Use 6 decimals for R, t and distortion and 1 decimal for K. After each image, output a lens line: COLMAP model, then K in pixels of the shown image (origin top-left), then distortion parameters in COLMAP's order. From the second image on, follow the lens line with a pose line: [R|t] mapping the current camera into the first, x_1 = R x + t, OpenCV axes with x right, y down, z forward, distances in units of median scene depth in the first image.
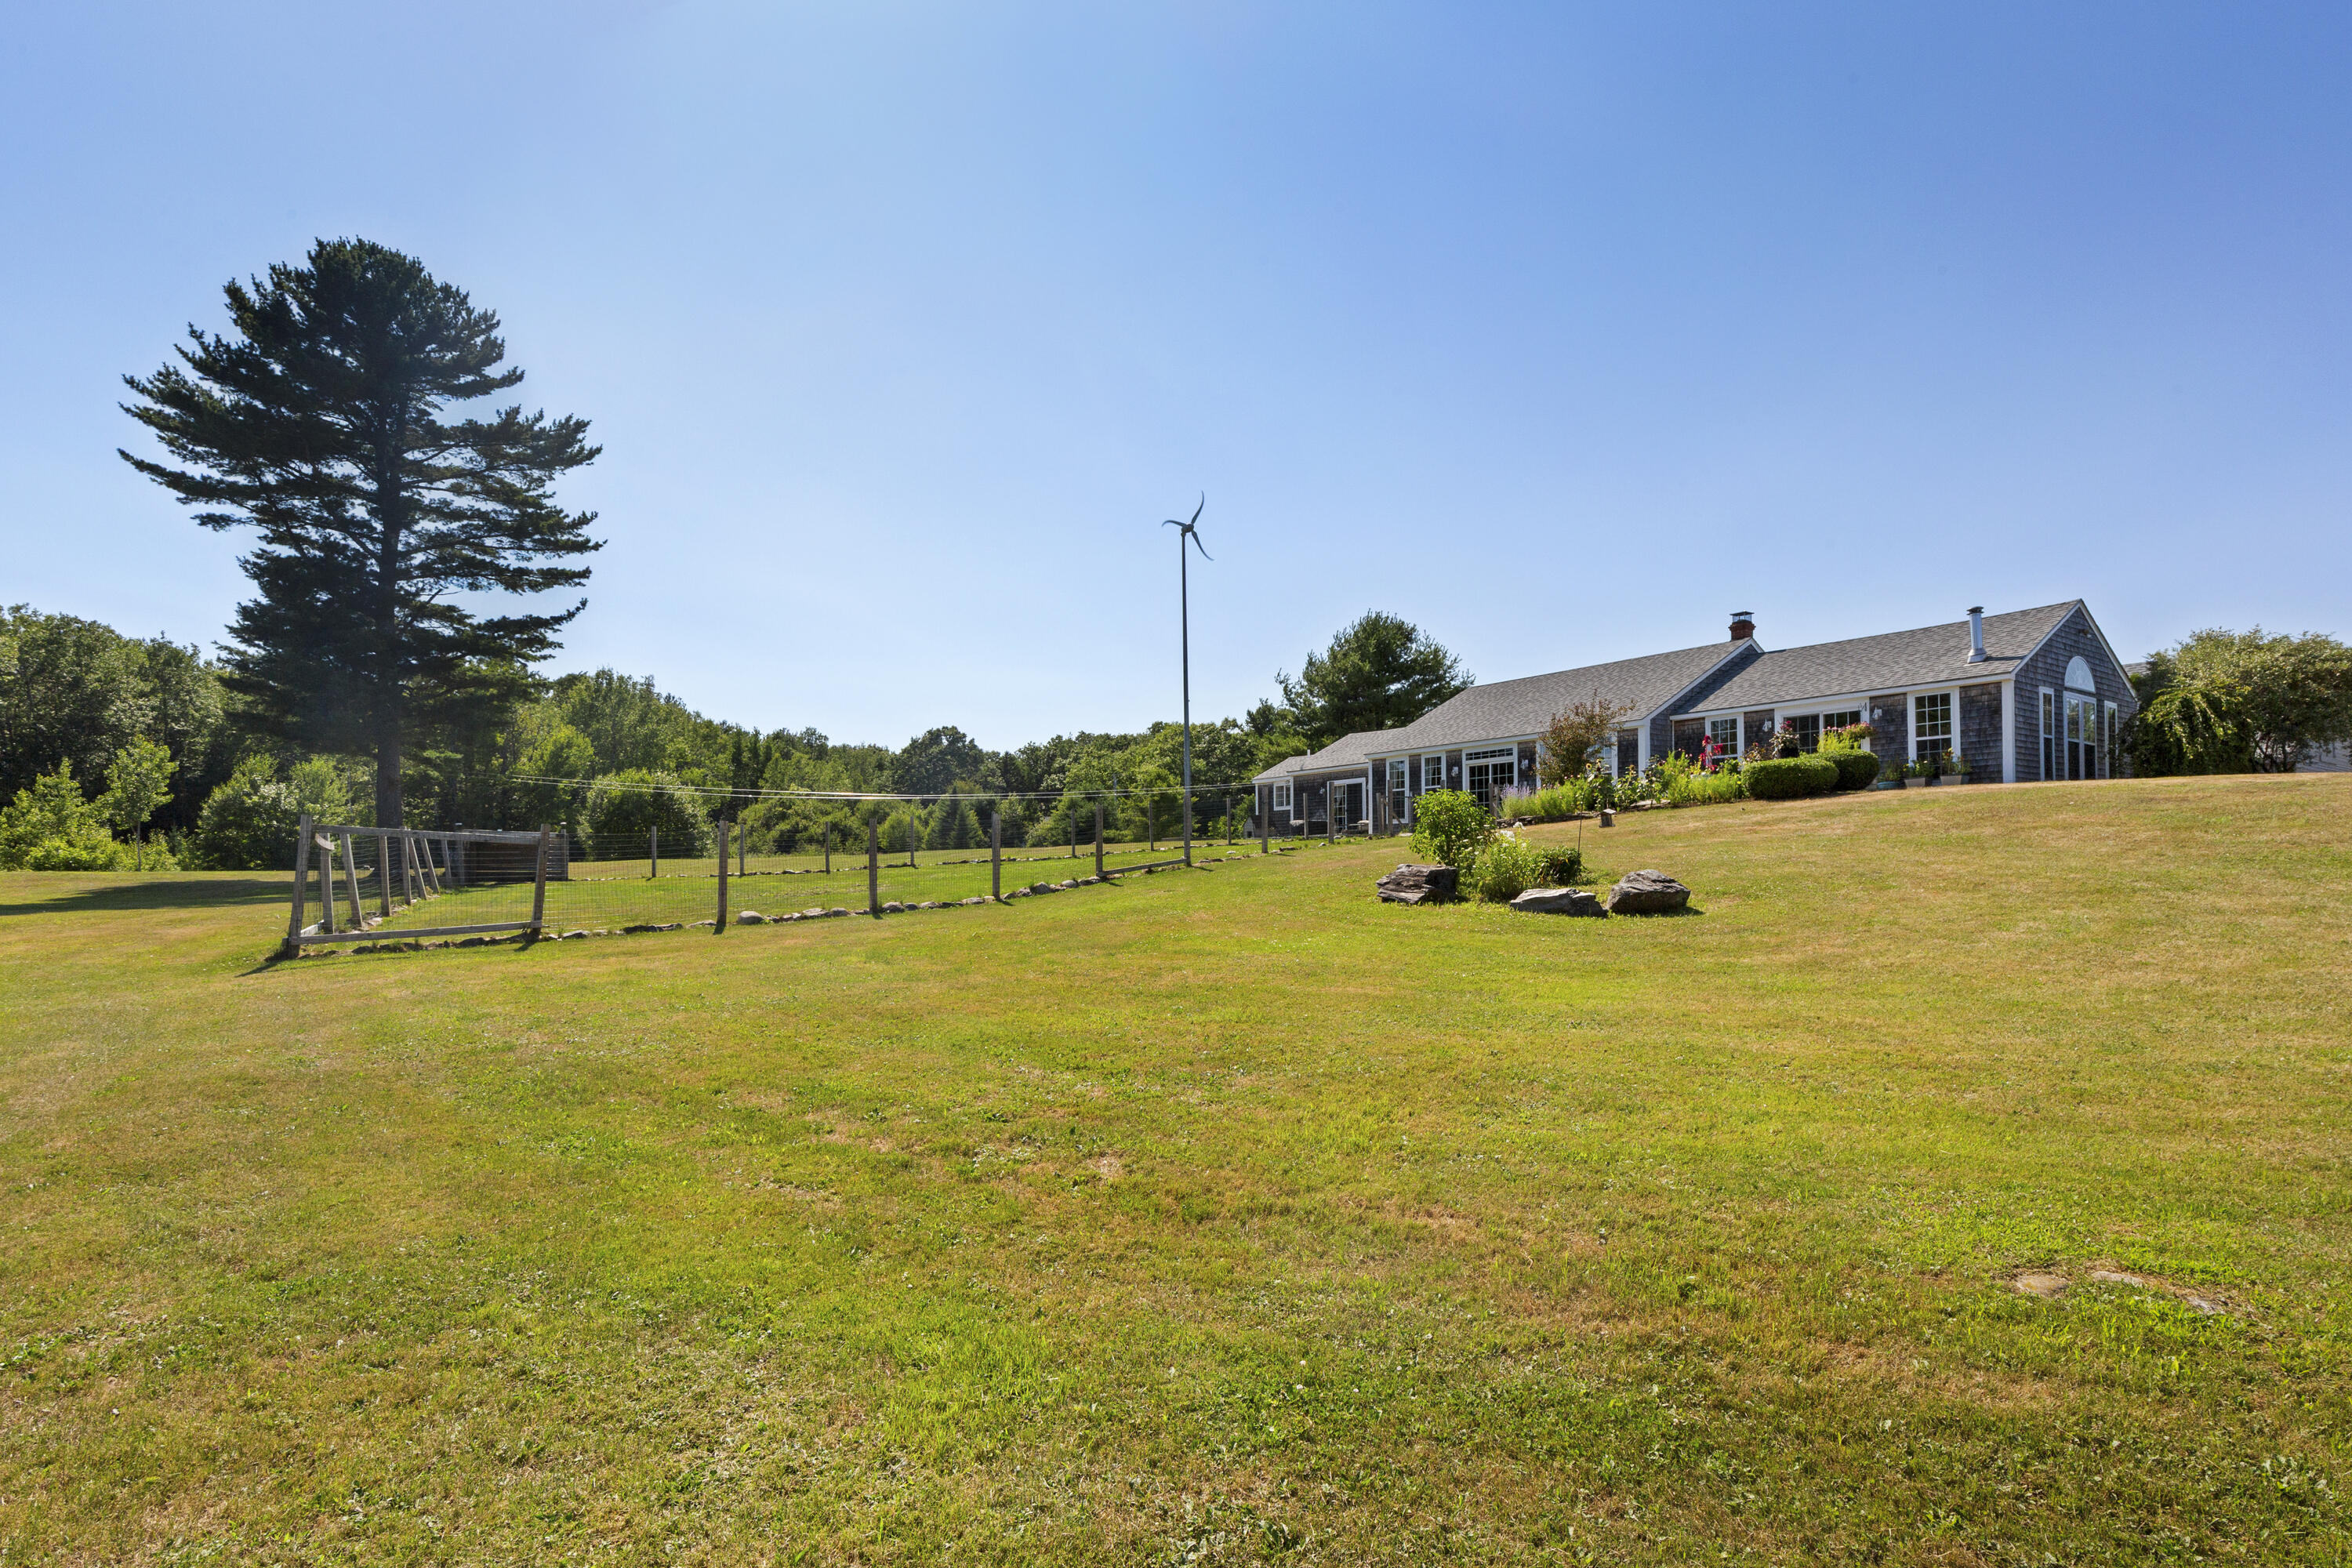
lens RADIAL K [[1086.5, 0, 1187.6], [0, 1086.5, 878.1], [0, 0, 1]] dist [0.000800, -0.000270]
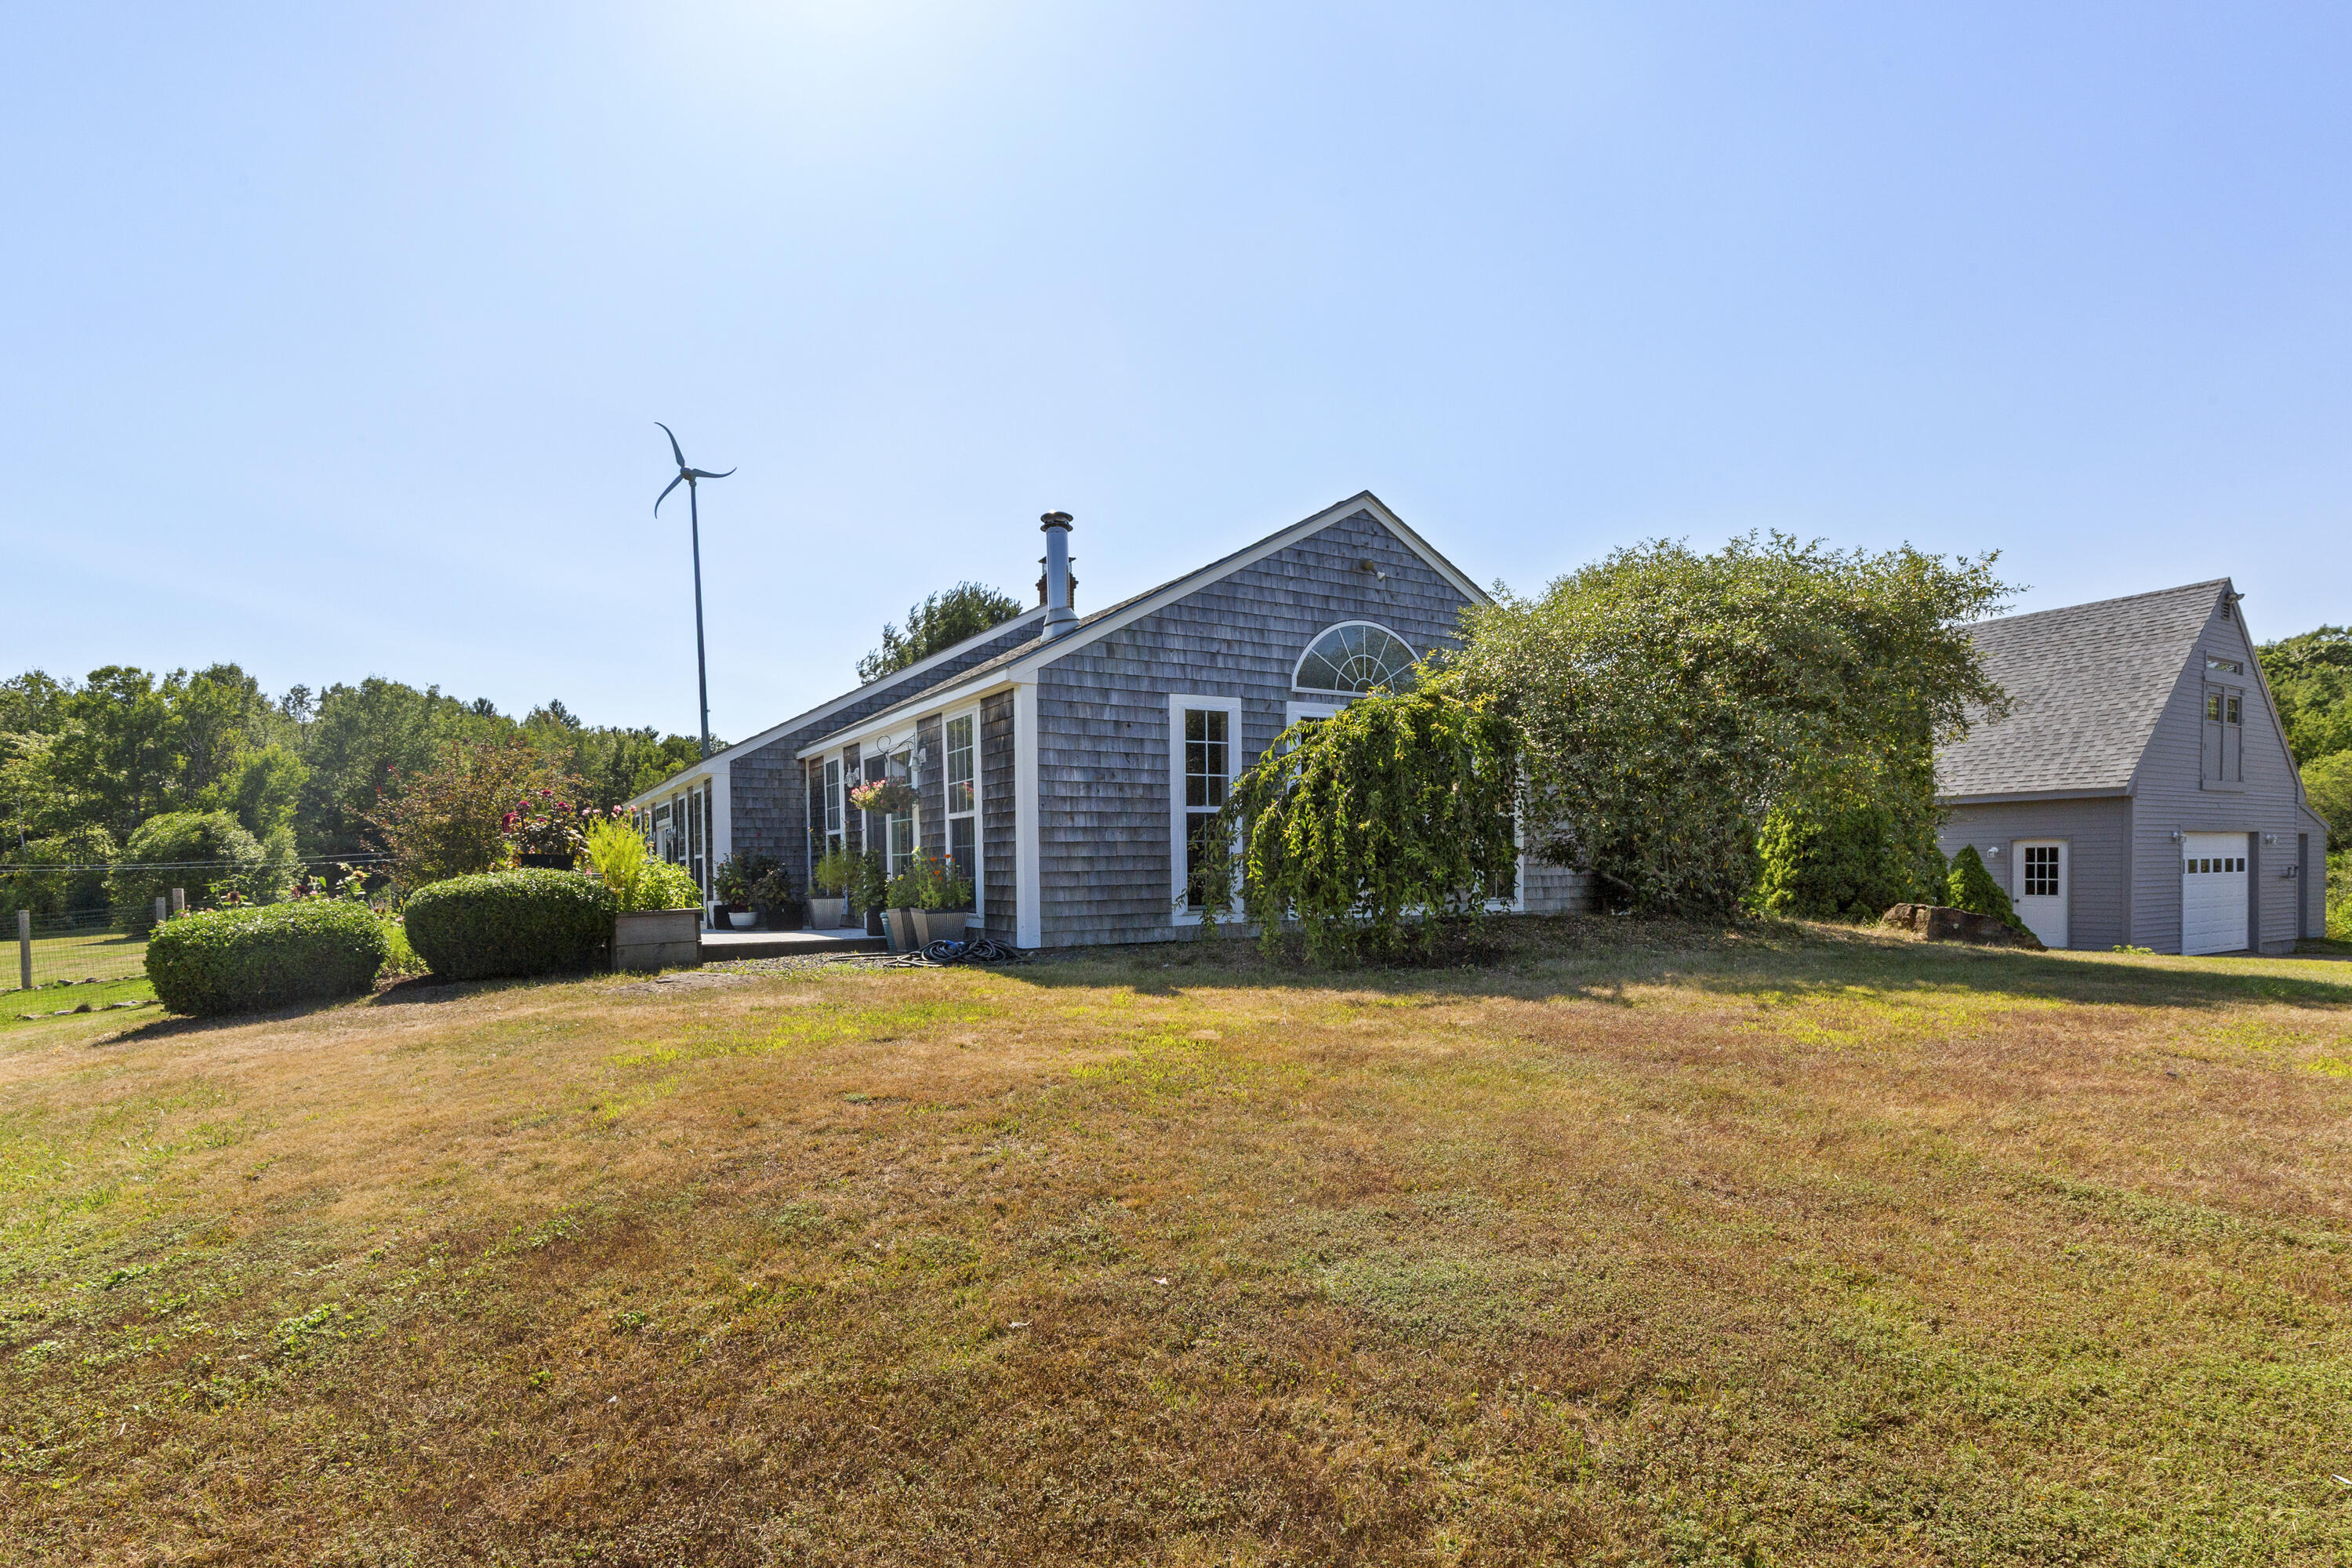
lens RADIAL K [[1118.0, 0, 1170.6], [0, 1118.0, 871.3], [0, 0, 1]] dist [-0.002409, -0.000839]
pose [[0.998723, -0.012445, -0.048973, 0.598105], [0.012255, 0.999916, -0.004187, -0.078094], [0.049021, 0.003581, 0.998791, 0.417711]]
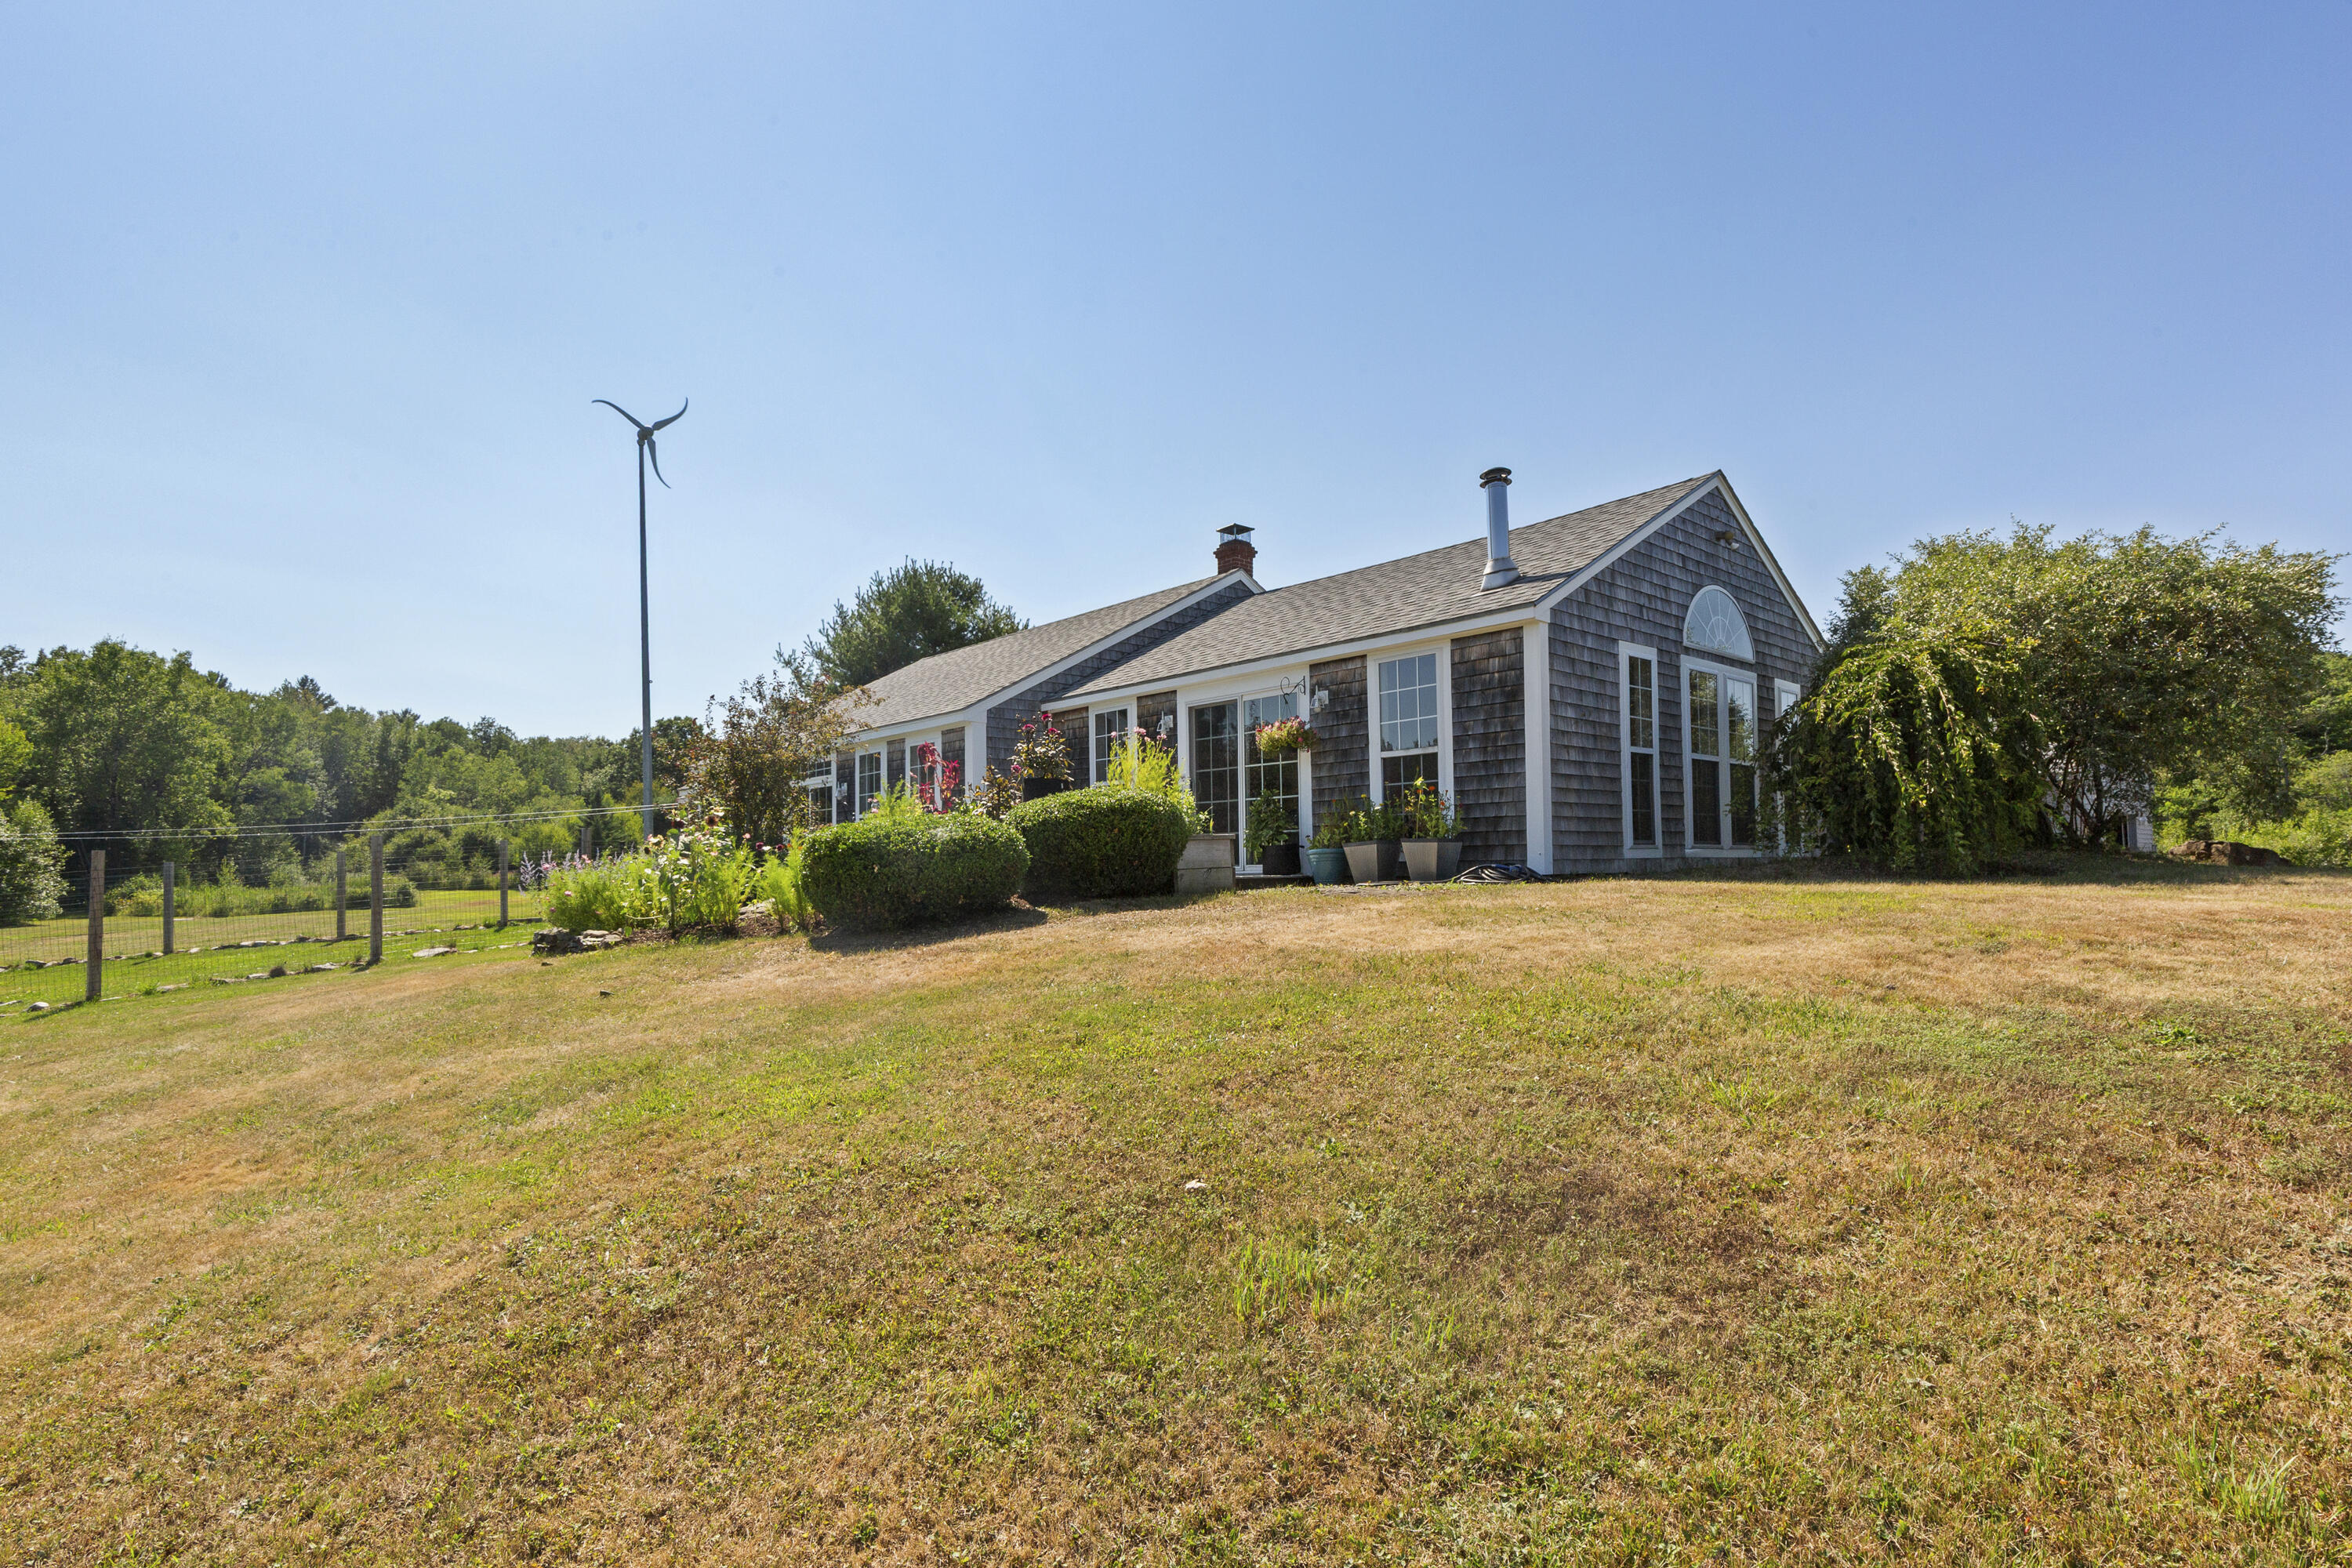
lens RADIAL K [[1118.0, 0, 1170.6], [0, 1118.0, 871.3], [0, 0, 1]] dist [-0.002409, -0.000839]
pose [[0.991531, -0.012971, 0.129220, 0.397293], [0.013340, 0.999909, -0.001987, -0.060344], [-0.129182, 0.003694, 0.991614, 0.415257]]
